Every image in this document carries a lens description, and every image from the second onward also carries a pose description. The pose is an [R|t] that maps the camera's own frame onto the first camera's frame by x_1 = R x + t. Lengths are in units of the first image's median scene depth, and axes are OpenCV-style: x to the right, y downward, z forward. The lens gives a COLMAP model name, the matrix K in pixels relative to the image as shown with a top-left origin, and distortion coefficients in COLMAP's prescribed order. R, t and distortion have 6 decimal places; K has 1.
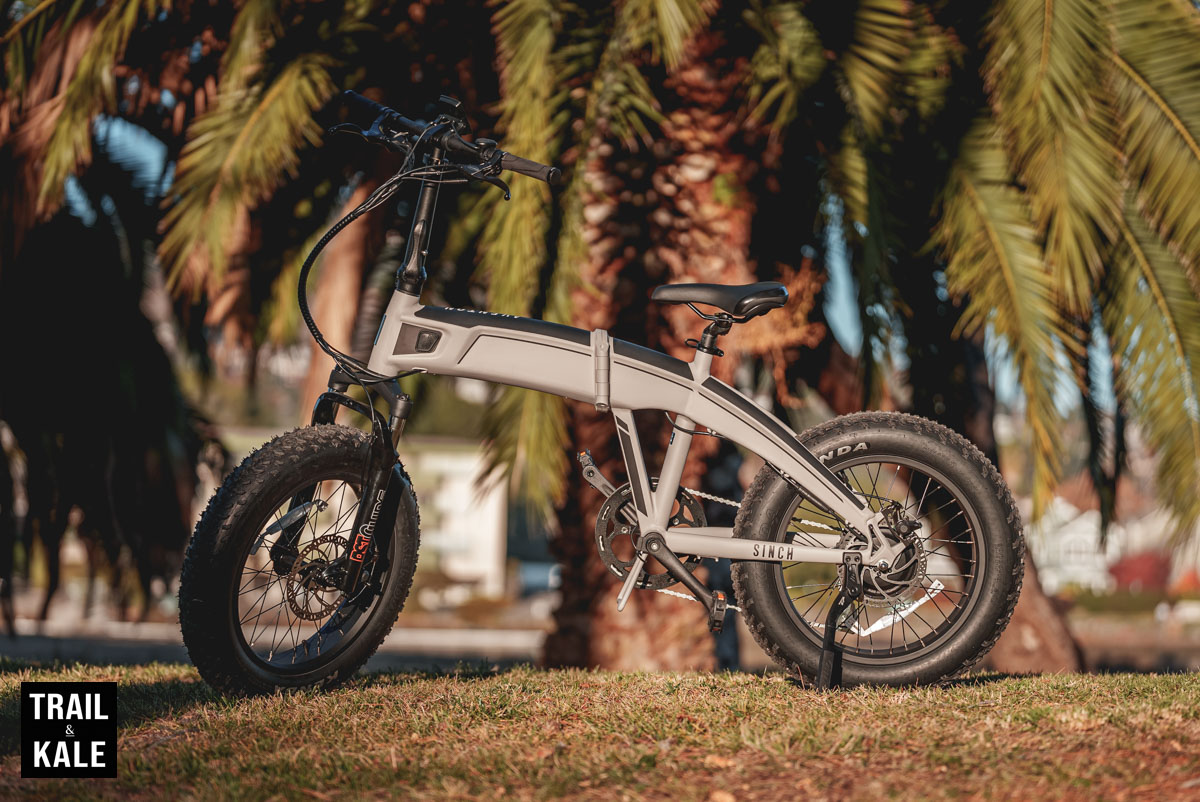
lens RADIAL K [[4022.1, 0, 600.0], [0, 4022.1, 401.0], [0, 0, 1]] dist [0.528589, -1.389123]
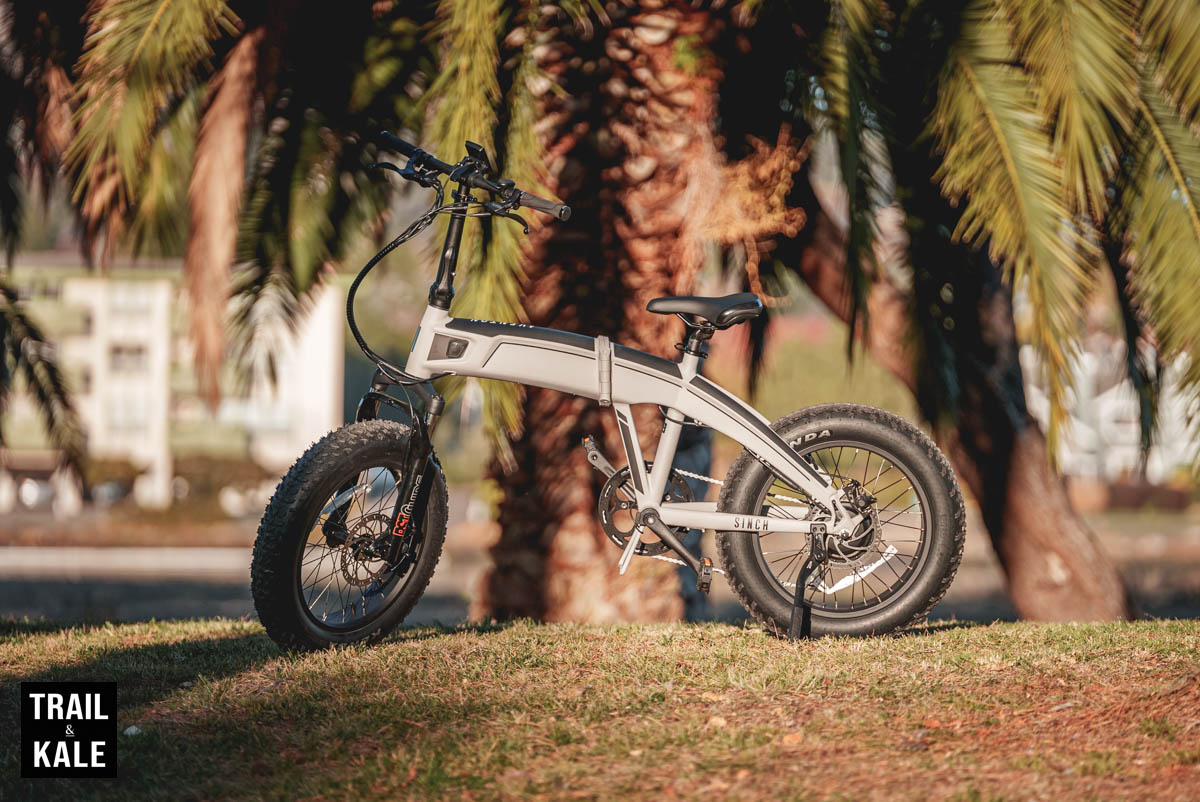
lens RADIAL K [[5915.2, 0, 602.9], [0, 5915.2, 430.8], [0, 0, 1]] dist [2.364689, 8.322116]
pose [[0.999758, -0.010843, 0.019118, -0.033197], [0.010118, 0.999242, 0.037593, -0.055190], [-0.019511, -0.037390, 0.999110, -0.729588]]
